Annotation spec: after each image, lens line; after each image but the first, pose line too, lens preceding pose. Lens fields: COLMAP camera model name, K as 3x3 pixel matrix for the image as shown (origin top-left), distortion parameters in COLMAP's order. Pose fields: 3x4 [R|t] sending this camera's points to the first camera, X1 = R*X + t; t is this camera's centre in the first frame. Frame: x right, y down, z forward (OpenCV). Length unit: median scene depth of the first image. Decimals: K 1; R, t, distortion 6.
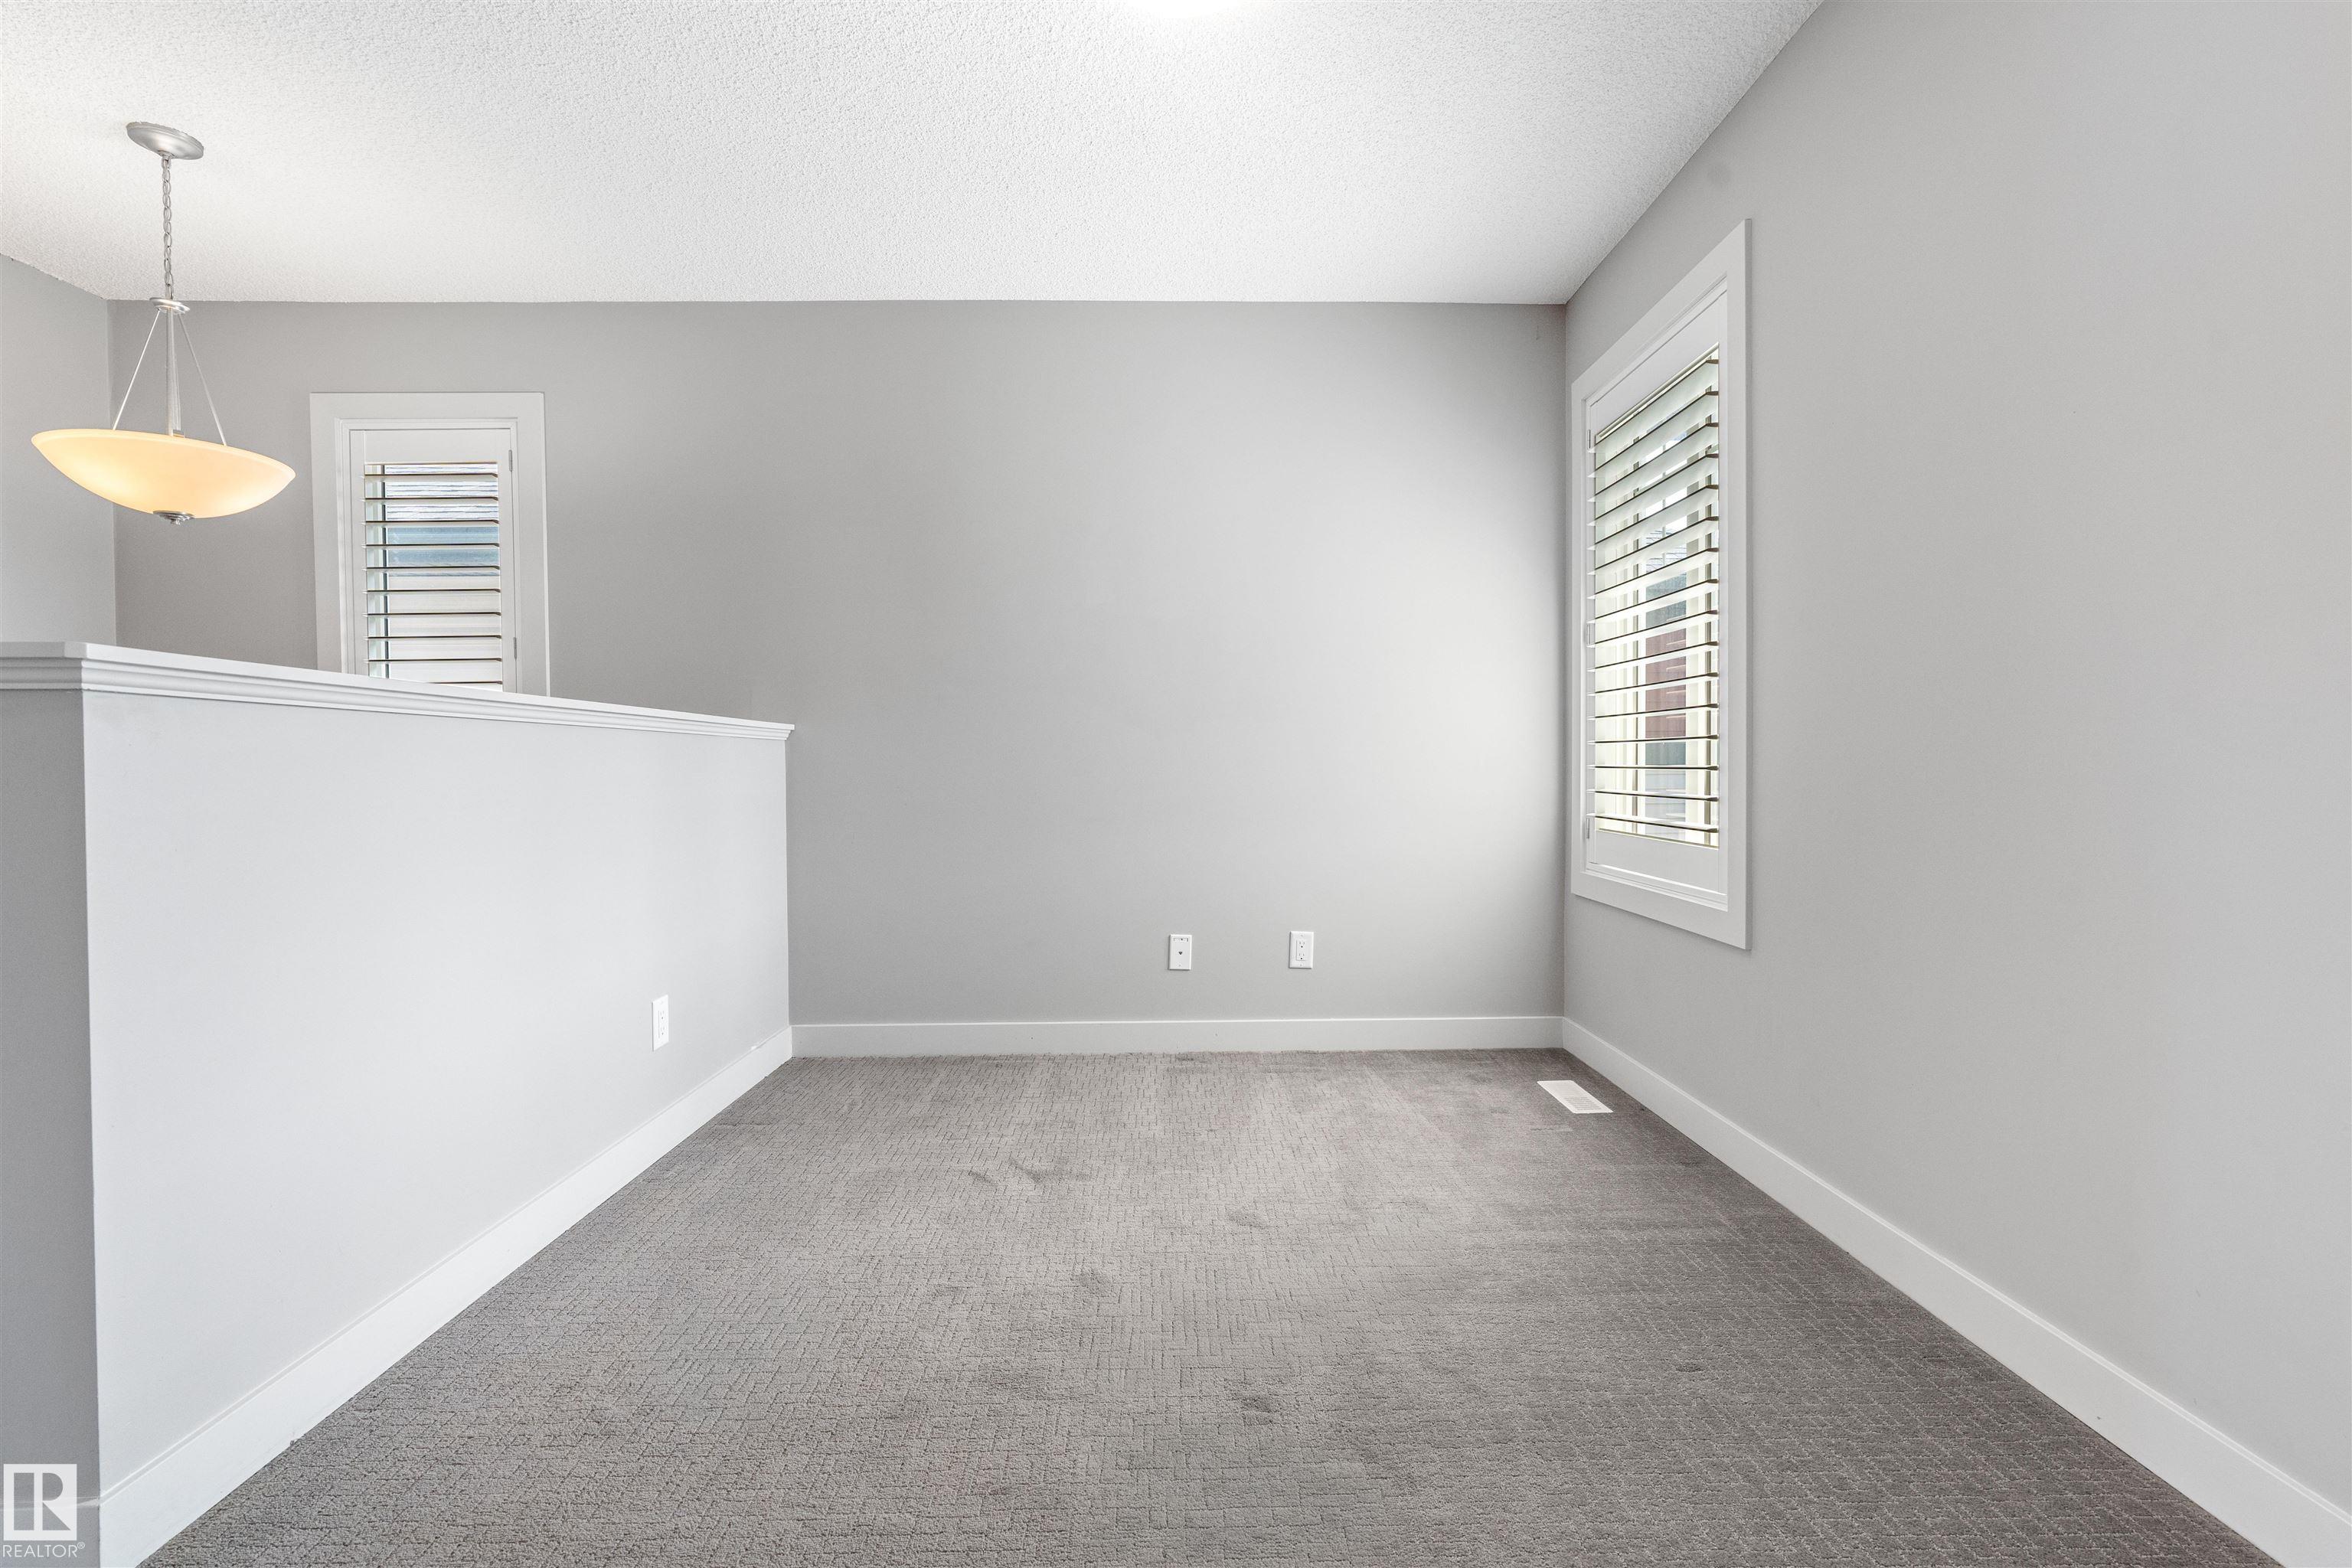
lens RADIAL K [[1052.2, 0, 1183.7], [0, 1052.2, 779.8], [0, 0, 1]] dist [-0.003563, 0.001102]
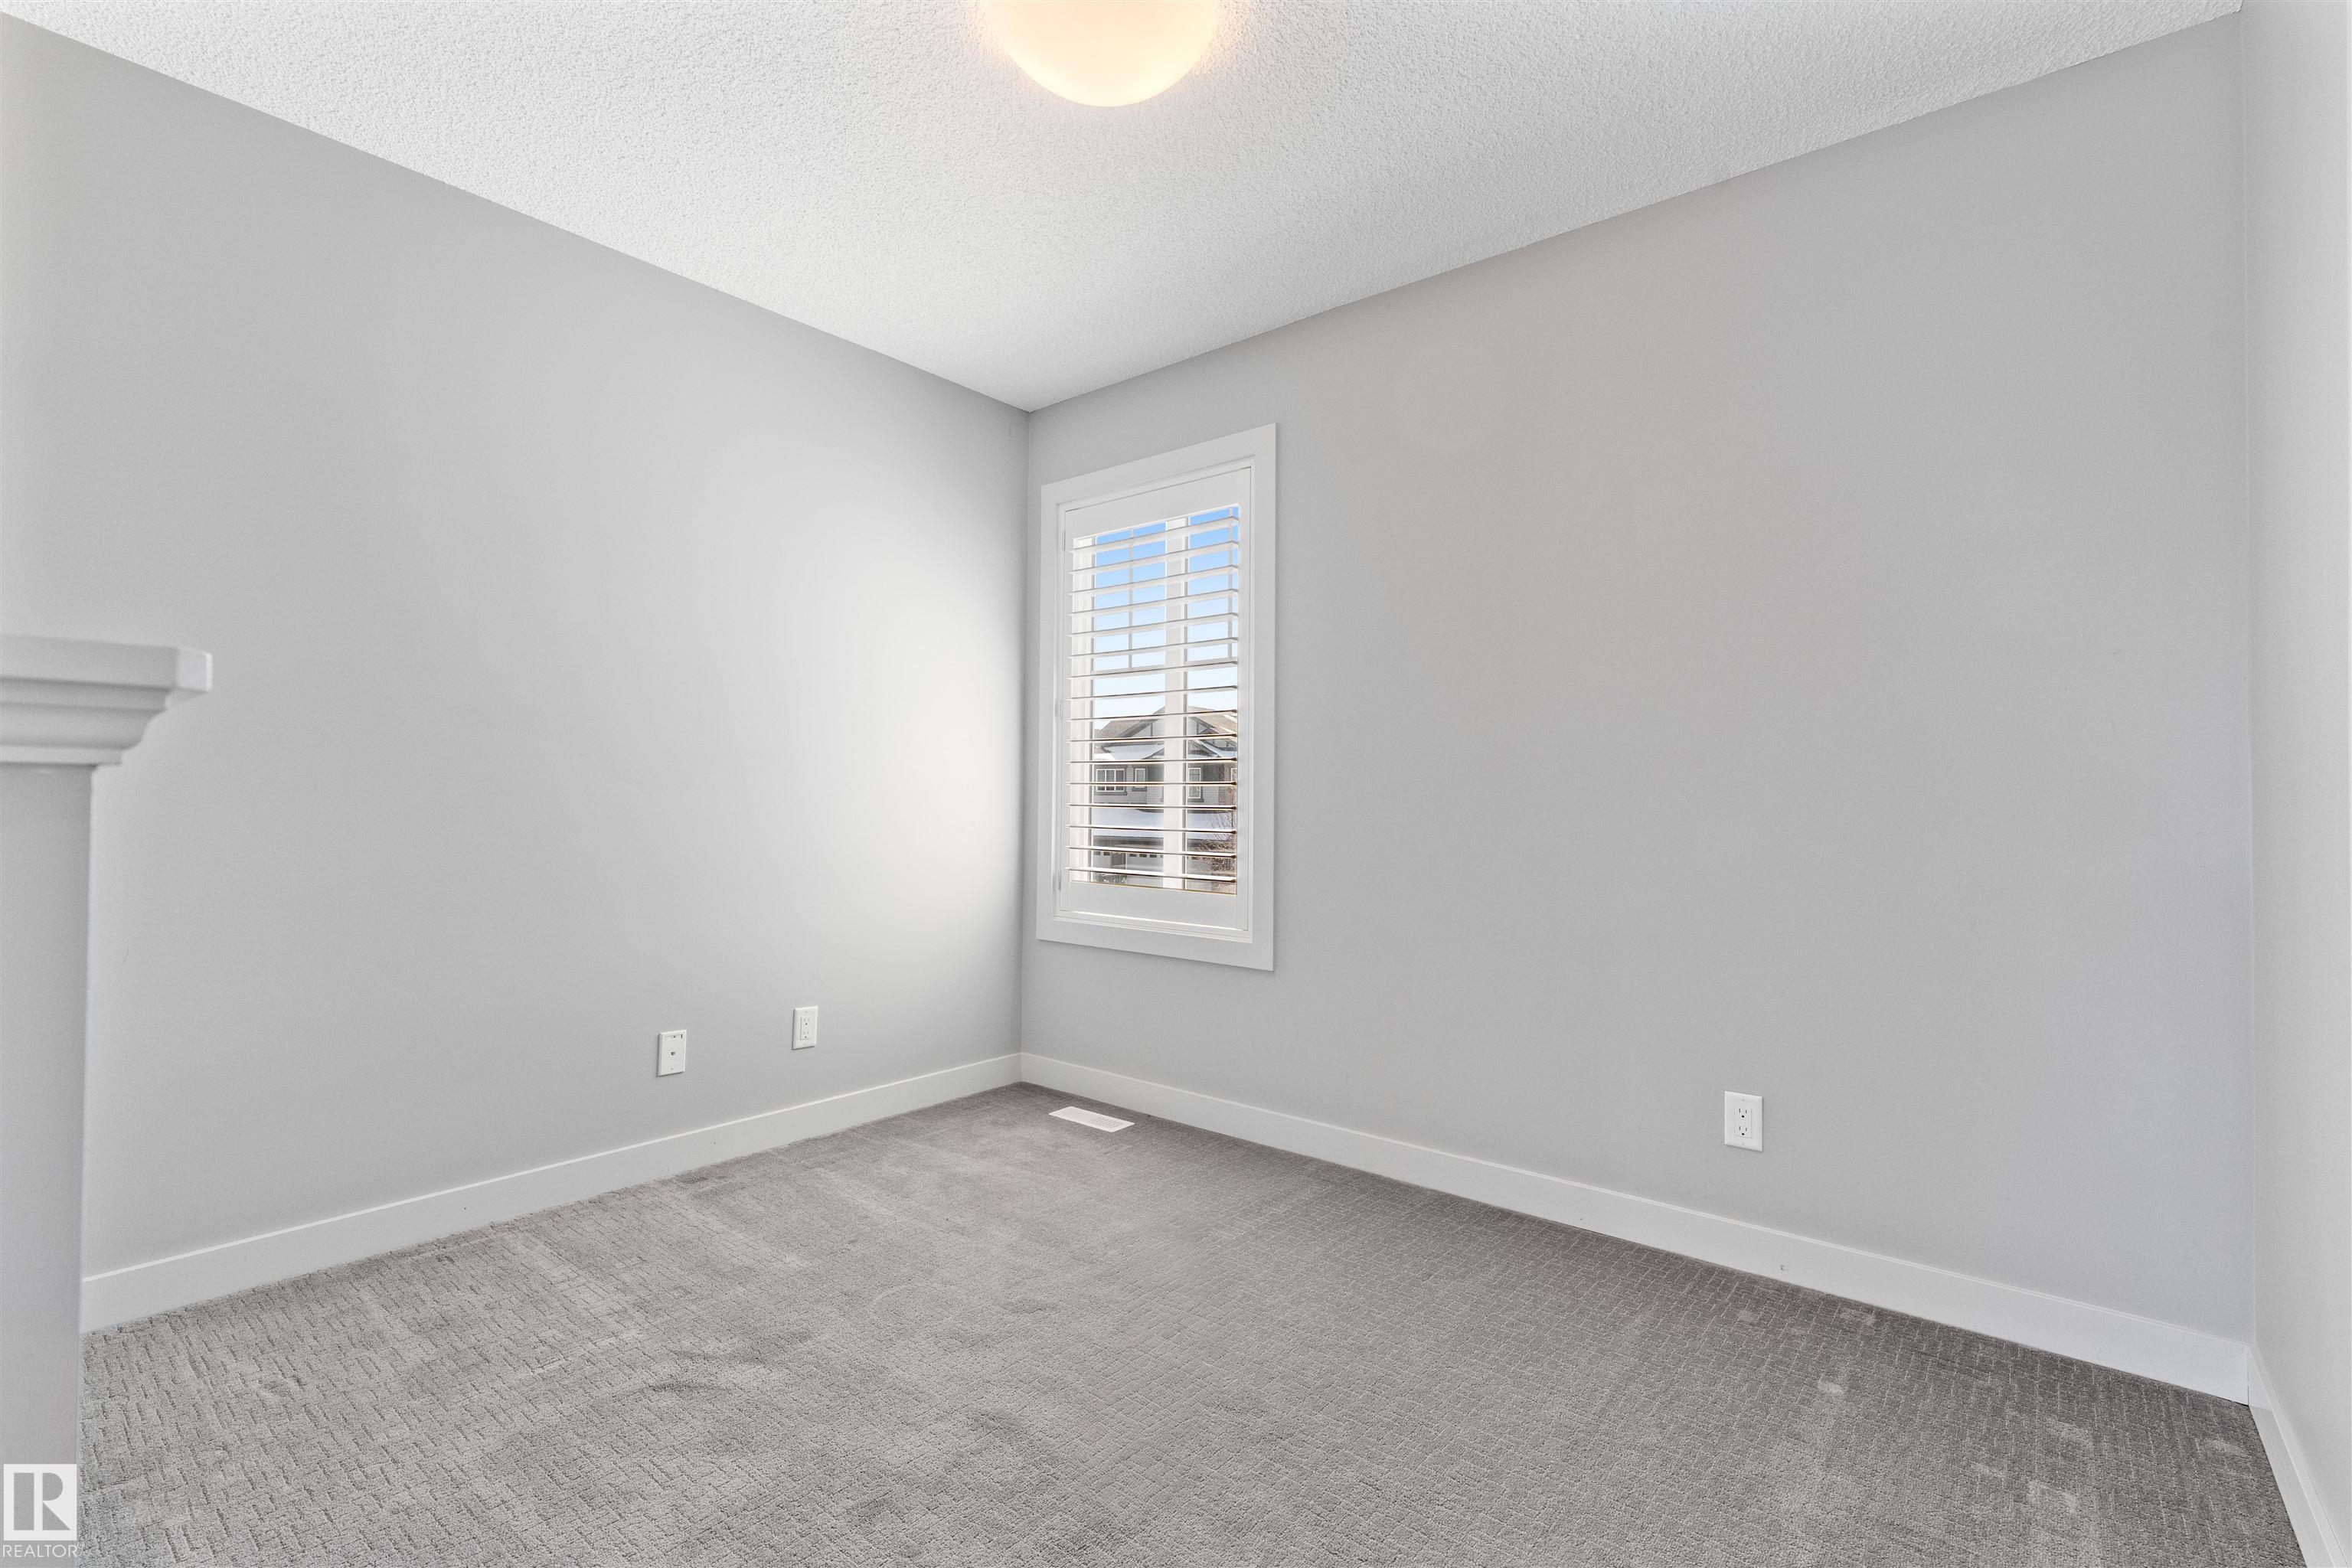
lens RADIAL K [[1052.2, 0, 1183.7], [0, 1052.2, 779.8], [0, 0, 1]] dist [-0.003563, 0.001102]
pose [[0.649658, 0.025567, 0.759797, -0.425170], [-0.001346, 0.999471, -0.032481, -0.026742], [-0.760225, 0.020079, 0.649349, 0.176520]]
